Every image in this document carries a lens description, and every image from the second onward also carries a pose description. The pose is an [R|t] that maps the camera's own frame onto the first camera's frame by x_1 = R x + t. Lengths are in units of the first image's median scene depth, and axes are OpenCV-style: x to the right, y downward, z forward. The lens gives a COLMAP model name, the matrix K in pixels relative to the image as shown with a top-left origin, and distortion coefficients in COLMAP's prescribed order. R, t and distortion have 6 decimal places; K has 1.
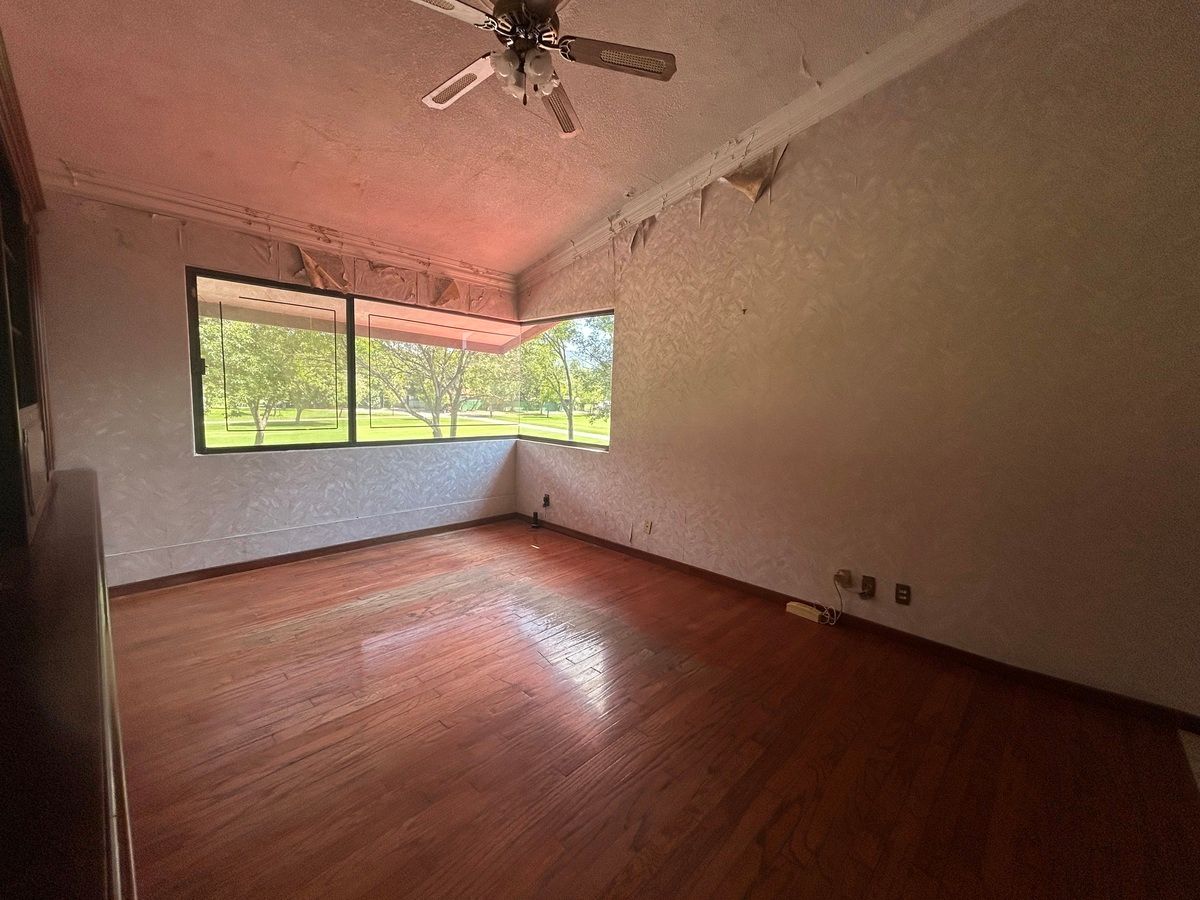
lens RADIAL K [[488.6, 0, 595.6], [0, 488.6, 448.8], [0, 0, 1]] dist [0.008071, 0.000116]
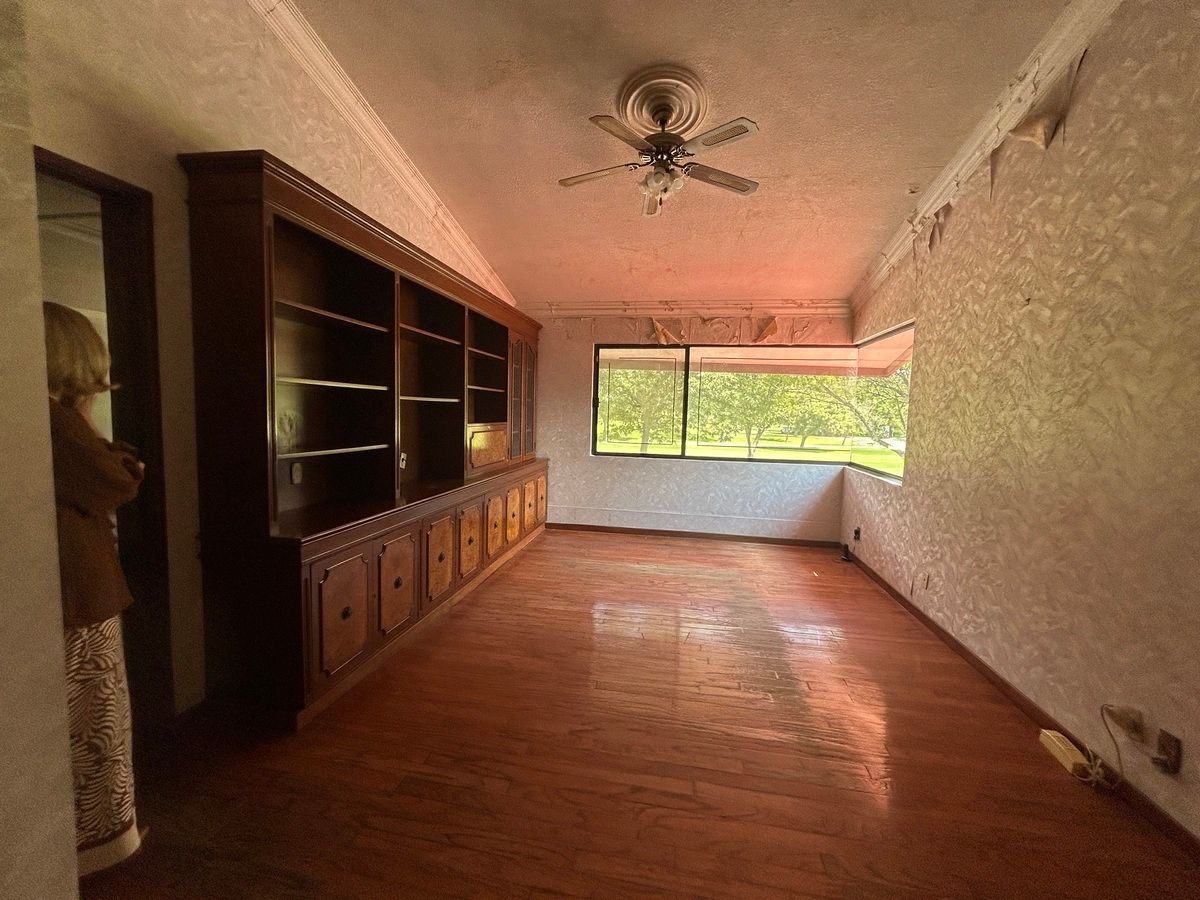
lens RADIAL K [[488.6, 0, 598.5], [0, 488.6, 449.2], [0, 0, 1]] dist [0.008071, 0.000116]
pose [[0.557346, 0.048661, -0.828853, 0.491596], [-0.097286, 0.995232, -0.006990, 0.001387], [0.824561, 0.084532, 0.559422, 0.080468]]
